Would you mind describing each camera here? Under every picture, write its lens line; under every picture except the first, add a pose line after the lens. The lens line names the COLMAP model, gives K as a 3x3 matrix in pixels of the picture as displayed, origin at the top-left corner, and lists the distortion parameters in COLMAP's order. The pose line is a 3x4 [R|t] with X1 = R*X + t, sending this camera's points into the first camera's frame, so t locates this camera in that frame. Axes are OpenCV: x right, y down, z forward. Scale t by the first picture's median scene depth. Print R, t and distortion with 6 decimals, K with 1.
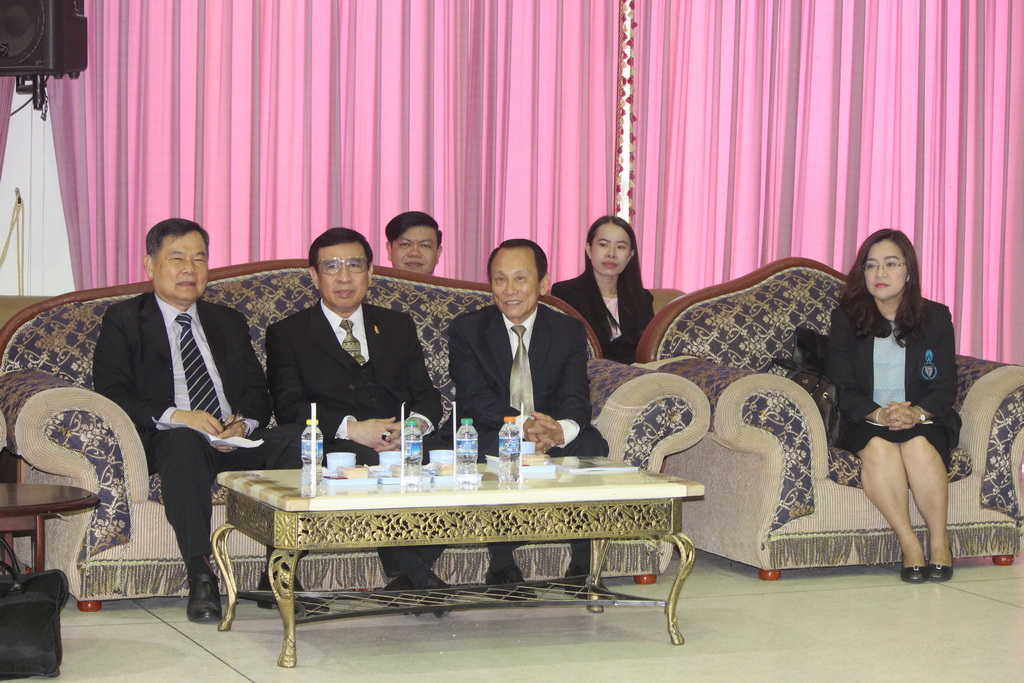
lens RADIAL K [[2896.9, 0, 512.0], [0, 2896.9, 341.5], [0, 0, 1]] dist [-0.352397, 0.200550]
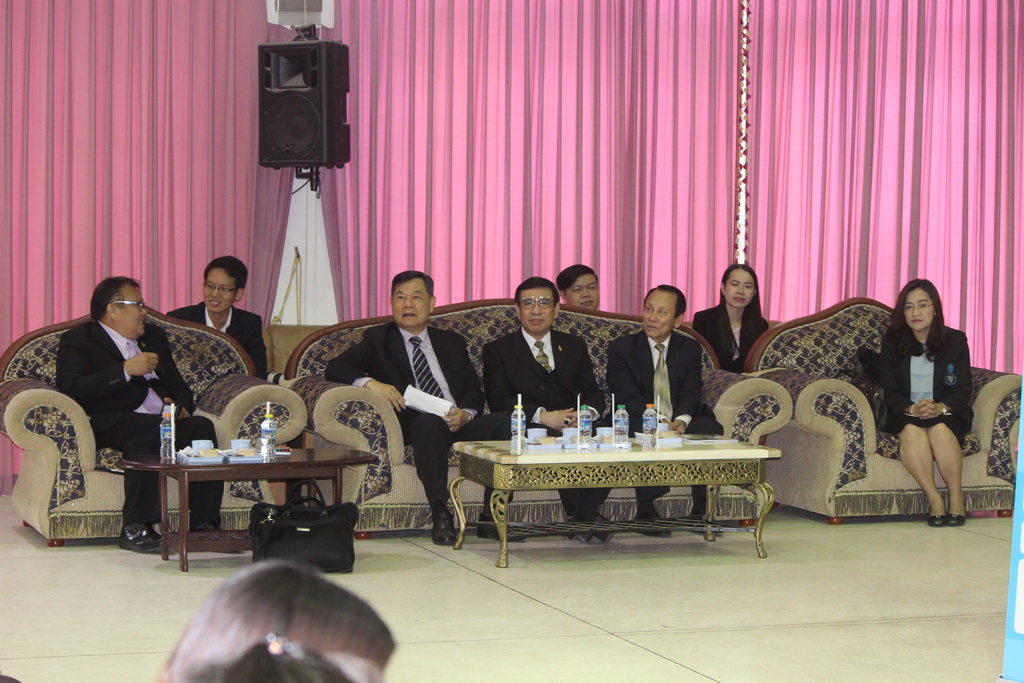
lens RADIAL K [[2896.9, 0, 512.0], [0, 2896.9, 341.5], [0, 0, 1]] dist [-0.352397, 0.200550]
pose [[0.998324, 0.000443, -0.057879, 0.012712], [-0.001255, 0.999901, -0.013998, 0.012877], [0.057867, 0.014047, 0.998225, -0.433962]]
